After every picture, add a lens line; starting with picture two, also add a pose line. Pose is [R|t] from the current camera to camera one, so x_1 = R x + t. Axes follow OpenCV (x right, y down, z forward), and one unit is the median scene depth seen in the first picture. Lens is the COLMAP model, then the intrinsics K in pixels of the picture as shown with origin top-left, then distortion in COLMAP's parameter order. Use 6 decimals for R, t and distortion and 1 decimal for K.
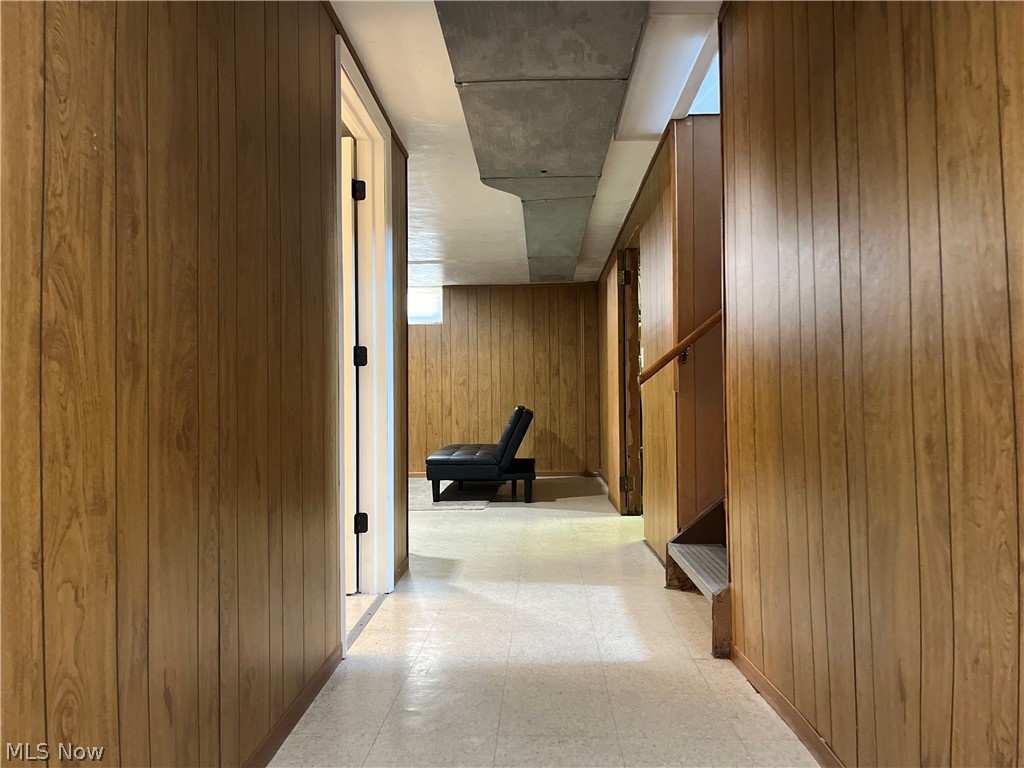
lens RADIAL K [[782.8, 0, 511.8], [0, 782.8, 387.1], [0, 0, 1]] dist [0.047387, -0.060595]
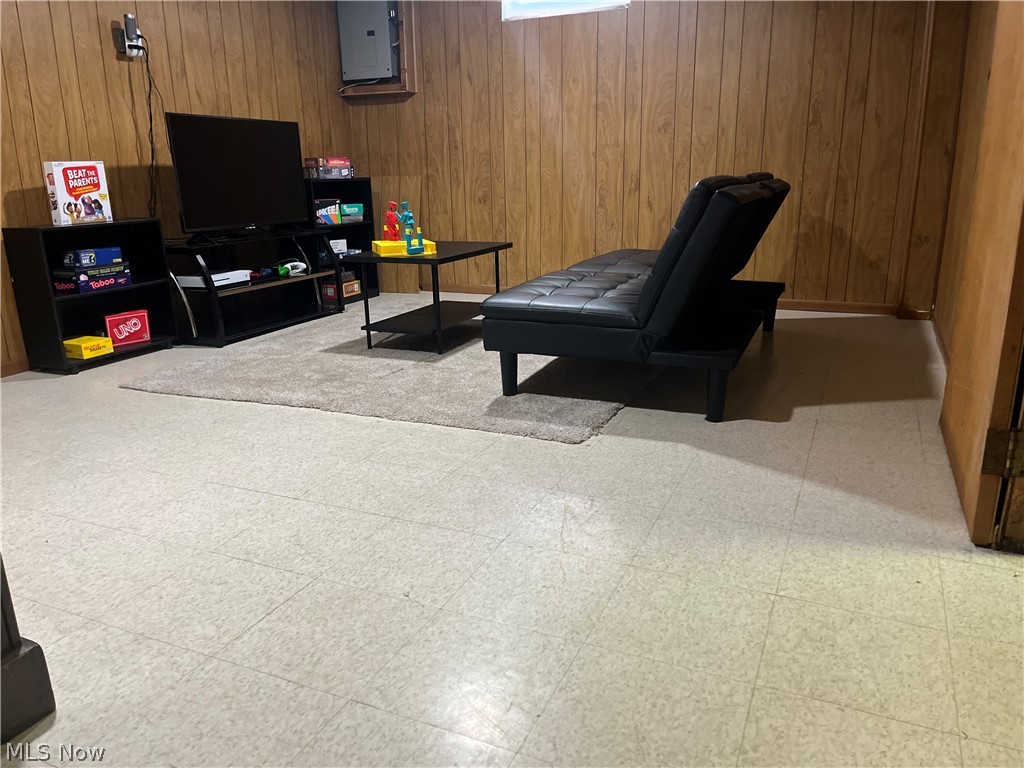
lens RADIAL K [[782.8, 0, 511.8], [0, 782.8, 387.1], [0, 0, 1]] dist [0.047387, -0.060595]
pose [[0.927514, 0.092434, -0.362179, 0.051202], [0.018162, 0.956652, 0.290667, 0.006161], [0.373346, -0.276176, 0.885629, 0.444716]]
